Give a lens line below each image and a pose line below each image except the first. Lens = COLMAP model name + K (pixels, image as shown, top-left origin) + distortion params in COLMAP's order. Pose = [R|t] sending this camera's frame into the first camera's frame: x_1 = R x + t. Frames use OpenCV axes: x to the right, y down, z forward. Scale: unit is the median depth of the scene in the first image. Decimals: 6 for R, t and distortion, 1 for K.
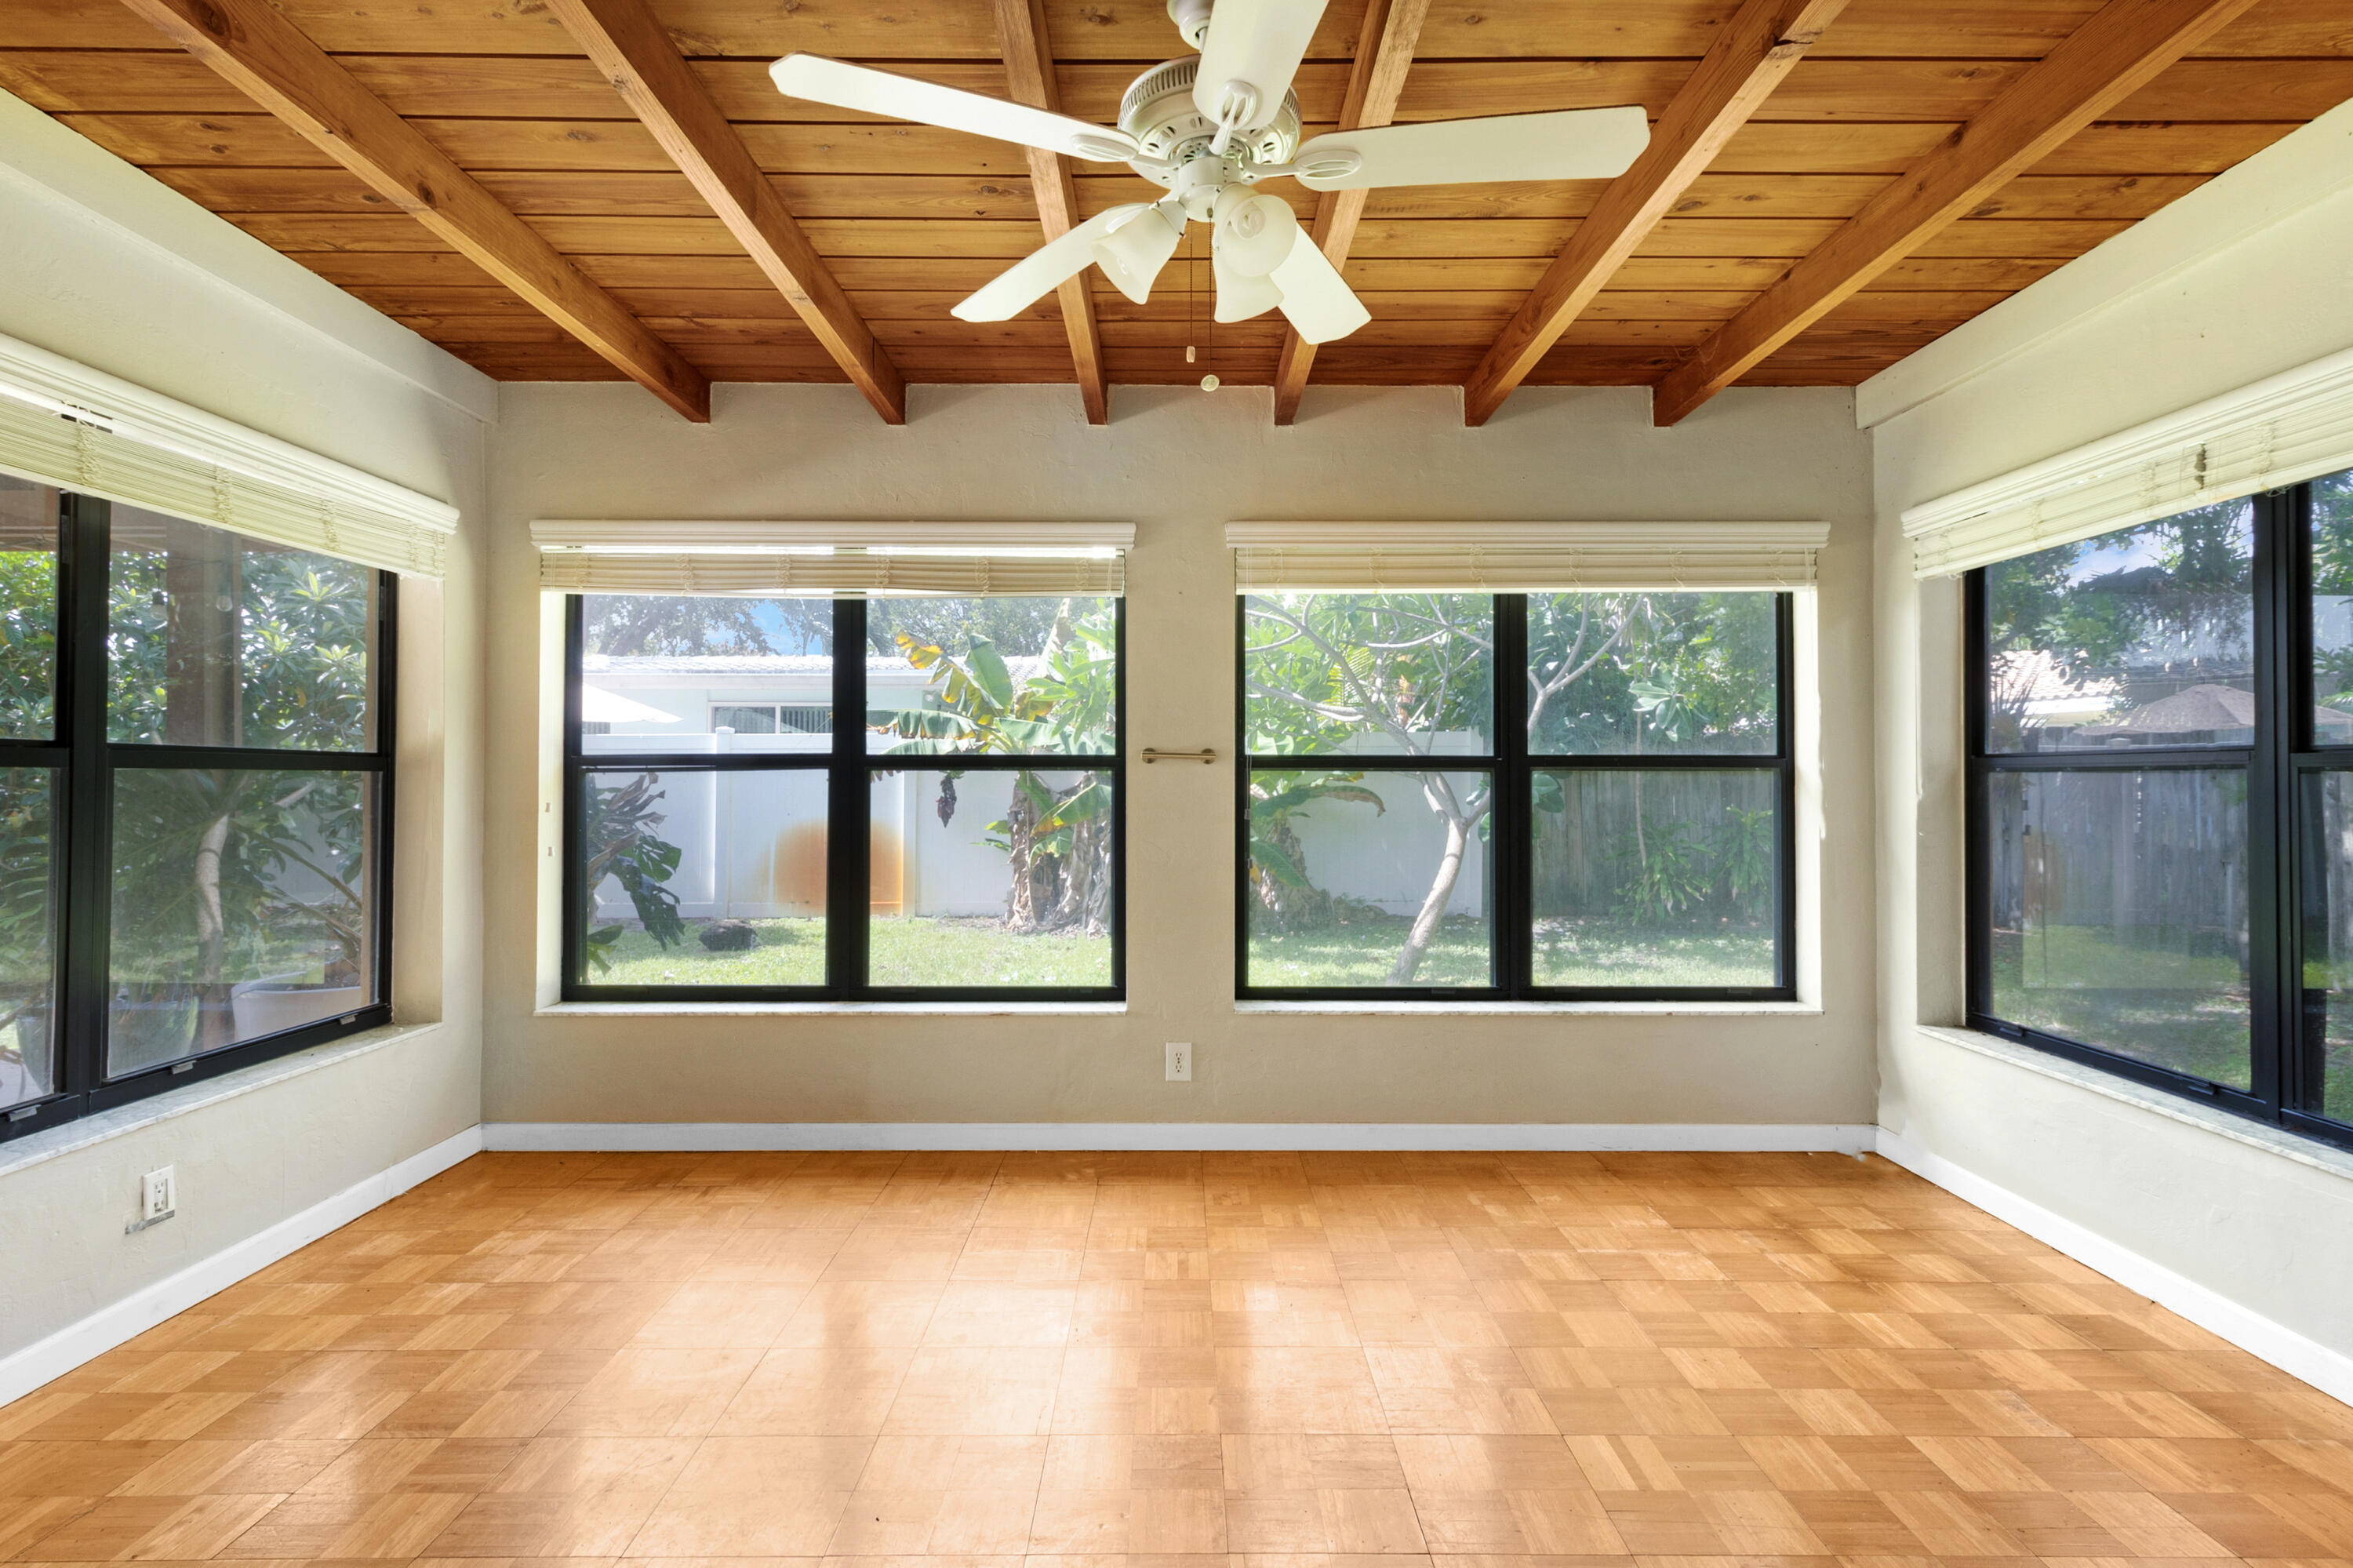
lens RADIAL K [[1123.9, 0, 1186.0], [0, 1123.9, 754.6], [0, 0, 1]] dist [0.001297, 0.000140]
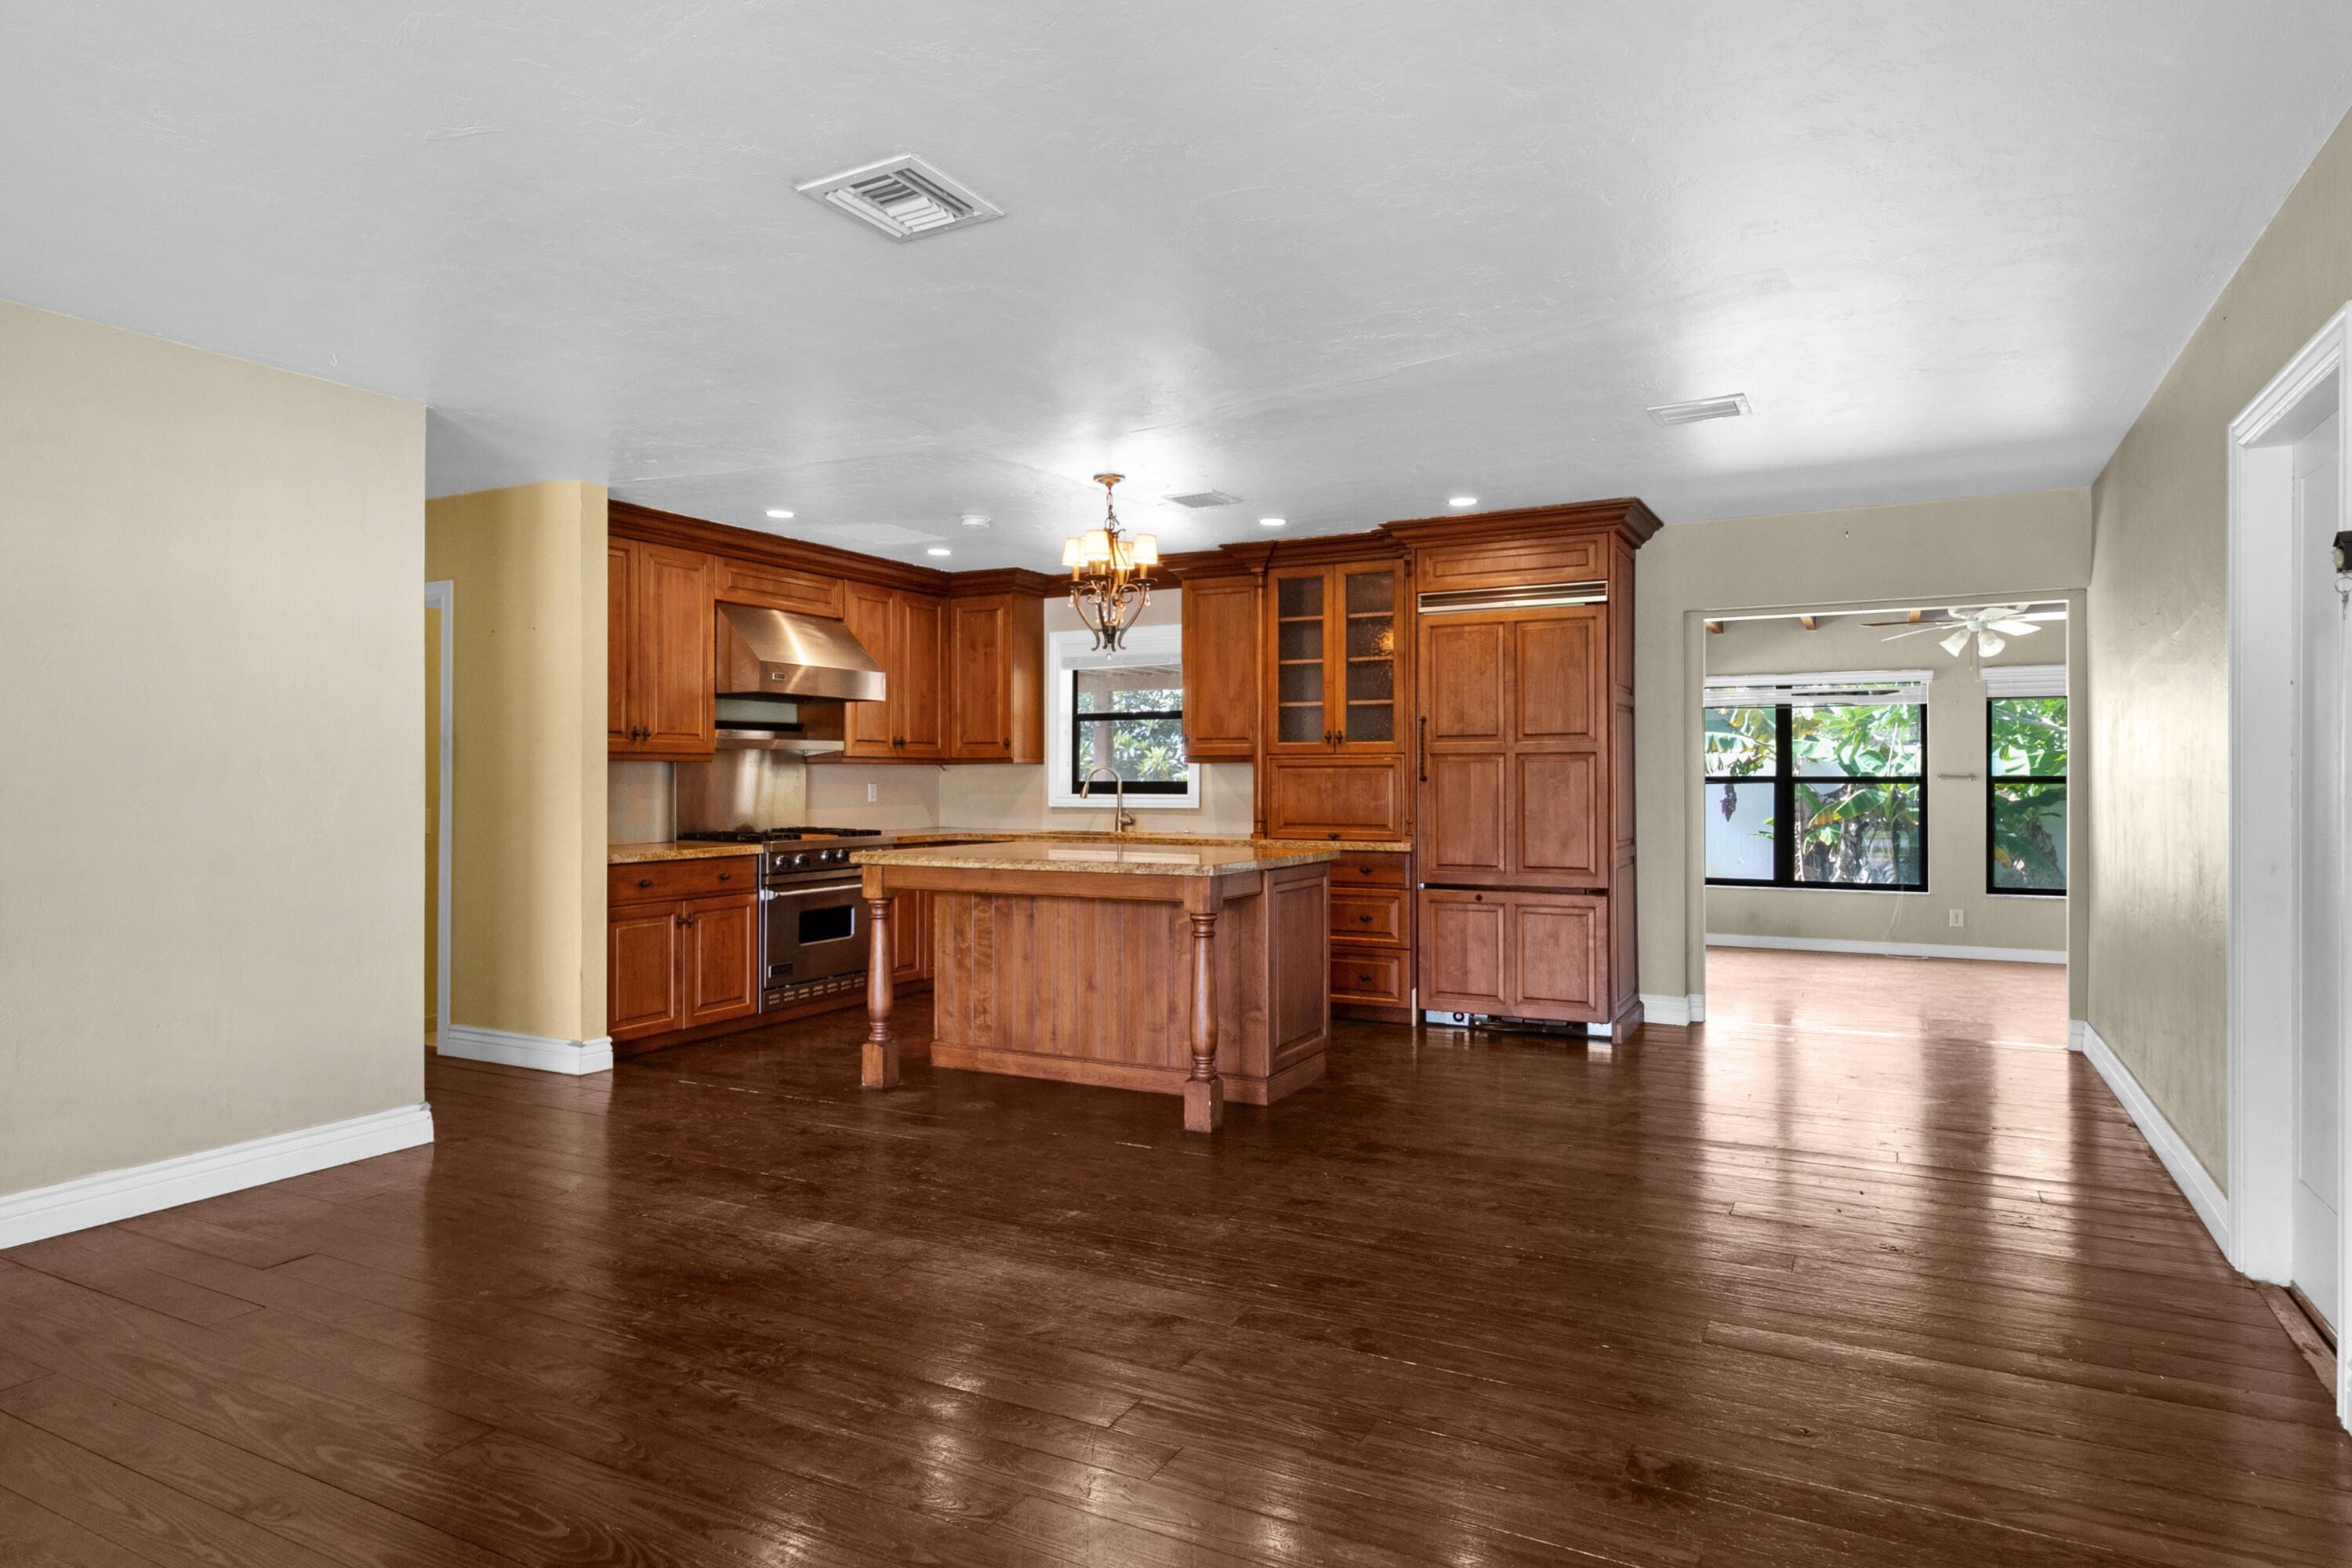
lens RADIAL K [[1326.8, 0, 1186.5], [0, 1326.8, 777.7], [0, 0, 1]] dist [-0.000470, -0.000137]
pose [[0.877107, 0.000040, -0.480296, -0.029270], [0.009633, 0.999797, 0.017676, -0.020966], [0.480199, -0.020131, 0.876929, -0.713500]]
